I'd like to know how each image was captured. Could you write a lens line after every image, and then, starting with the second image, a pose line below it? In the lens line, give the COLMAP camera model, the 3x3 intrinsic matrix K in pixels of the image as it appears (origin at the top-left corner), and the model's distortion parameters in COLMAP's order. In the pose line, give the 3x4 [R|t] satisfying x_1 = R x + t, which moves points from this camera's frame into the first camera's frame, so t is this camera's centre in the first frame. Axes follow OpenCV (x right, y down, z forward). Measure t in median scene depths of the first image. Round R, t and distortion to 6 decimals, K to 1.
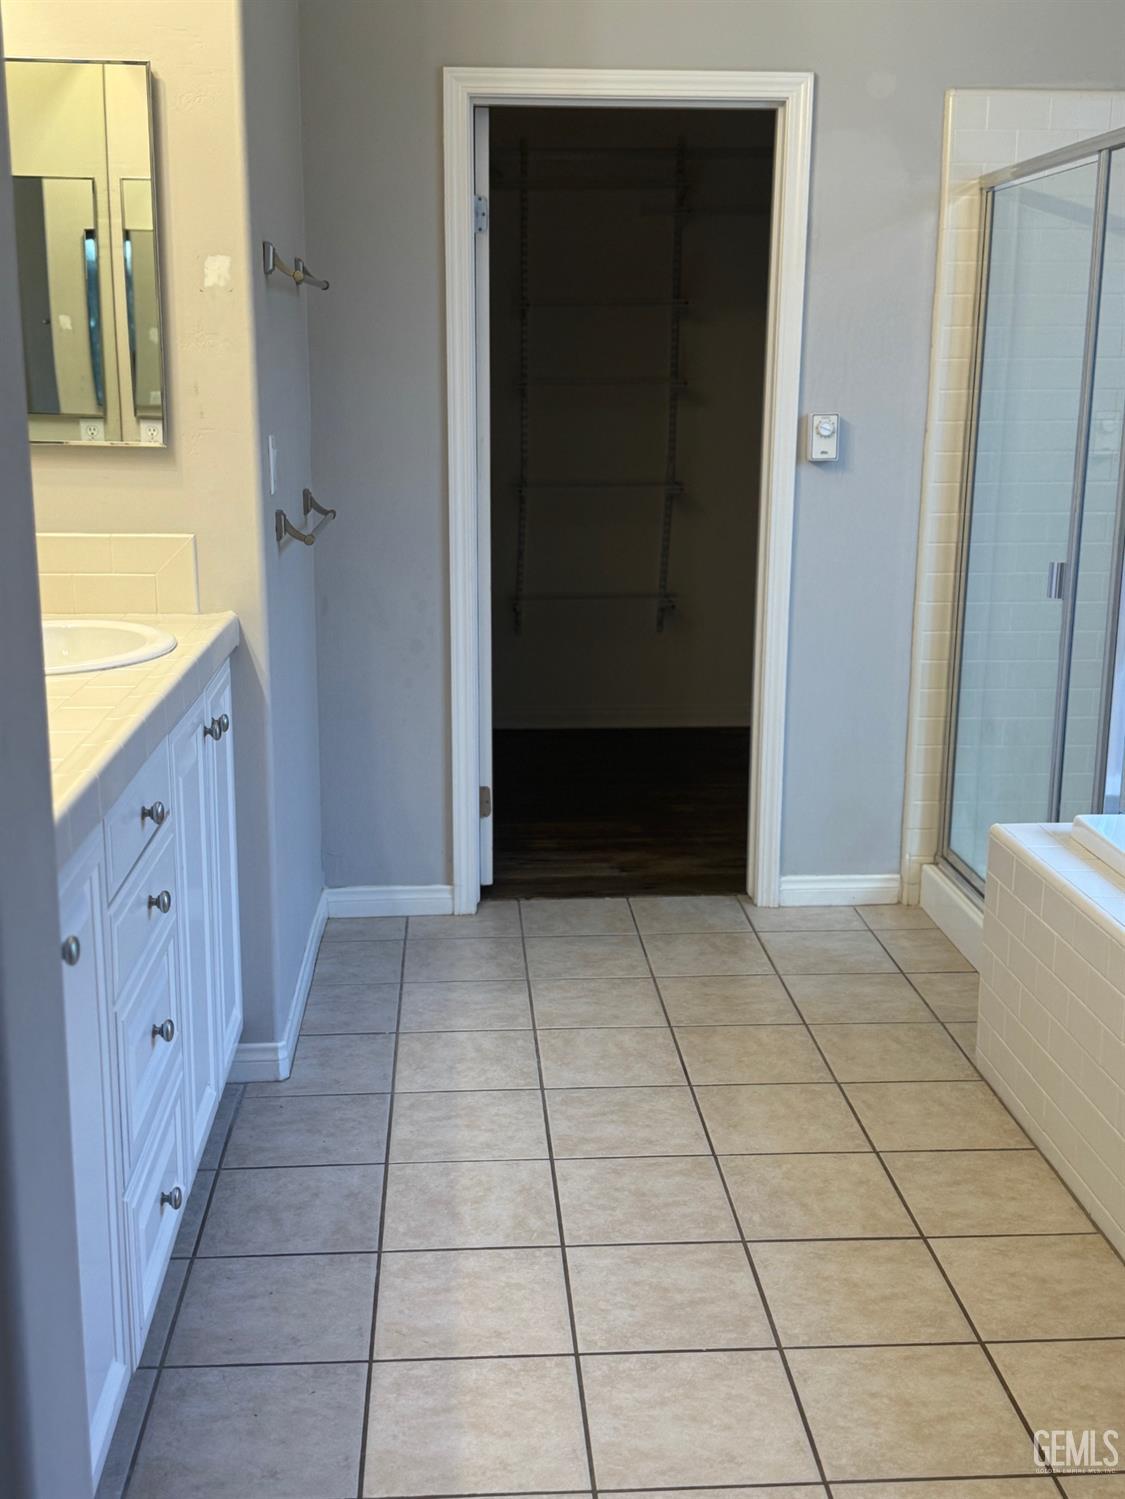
lens RADIAL K [[1637.8, 0, 562.5], [0, 1637.8, 749.5], [0, 0, 1]] dist [0.167947, -0.366139]
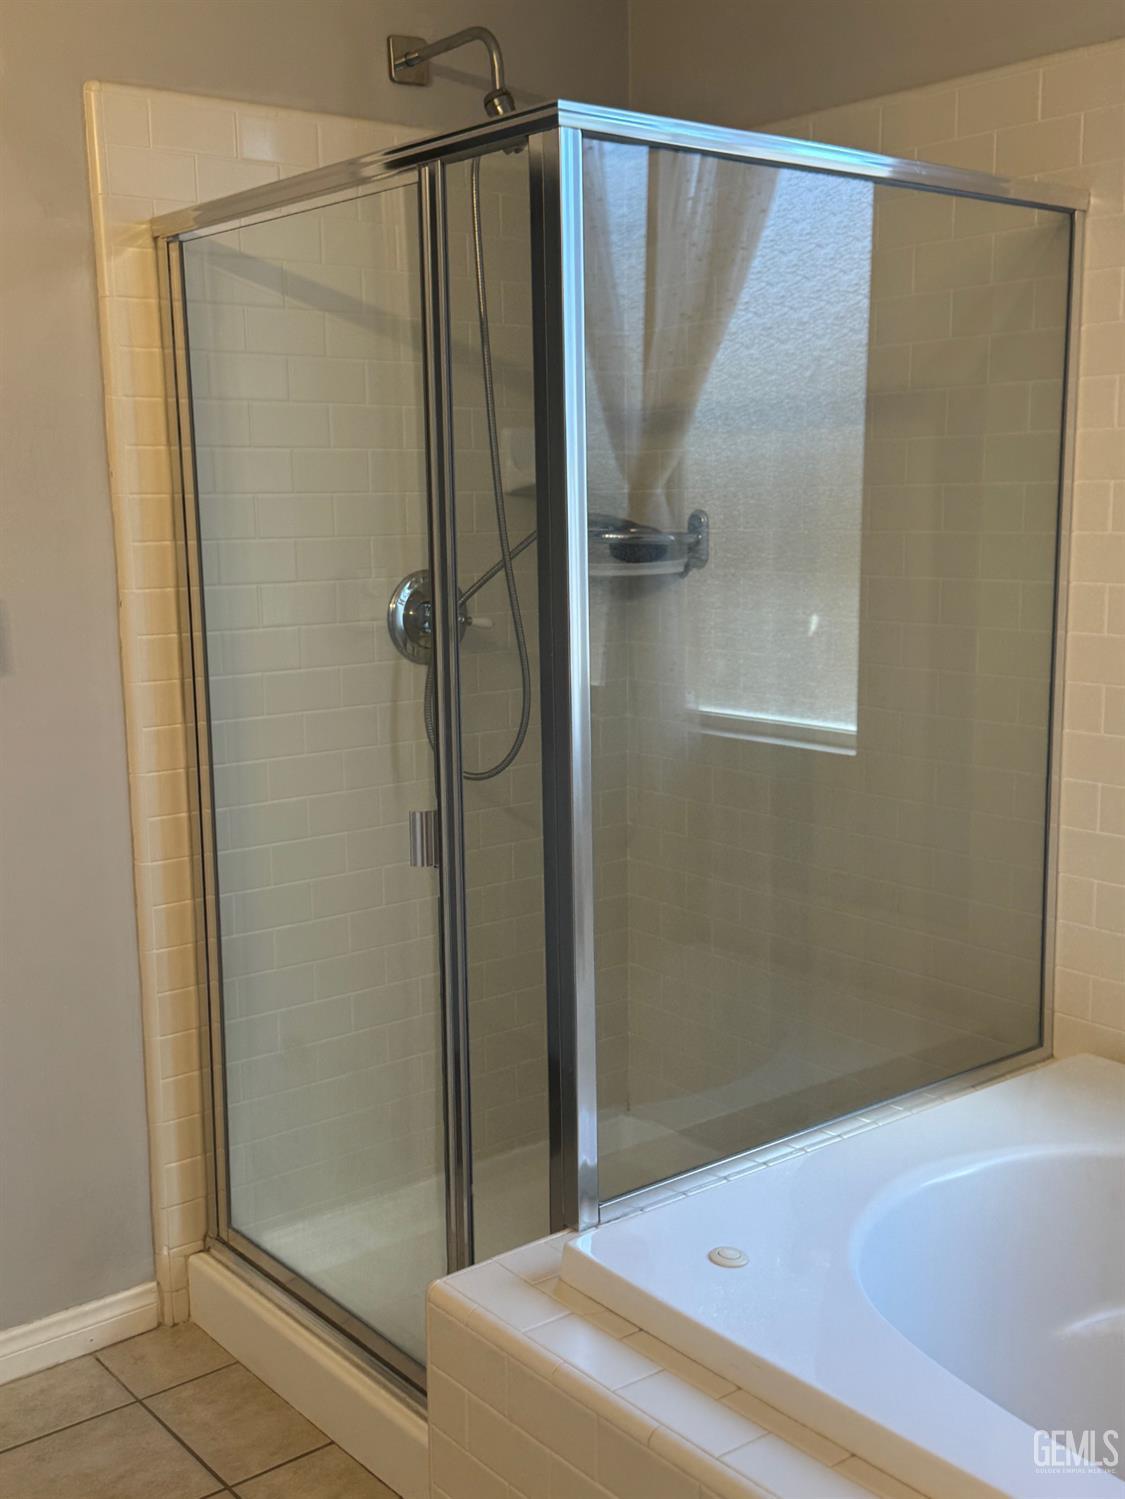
lens RADIAL K [[1637.8, 0, 562.5], [0, 1637.8, 749.5], [0, 0, 1]] dist [0.167947, -0.366139]
pose [[0.804564, -0.115086, 0.582607, -0.022918], [0.146708, 0.989154, -0.007206, -0.105446], [-0.575459, 0.091271, 0.812722, 0.379470]]
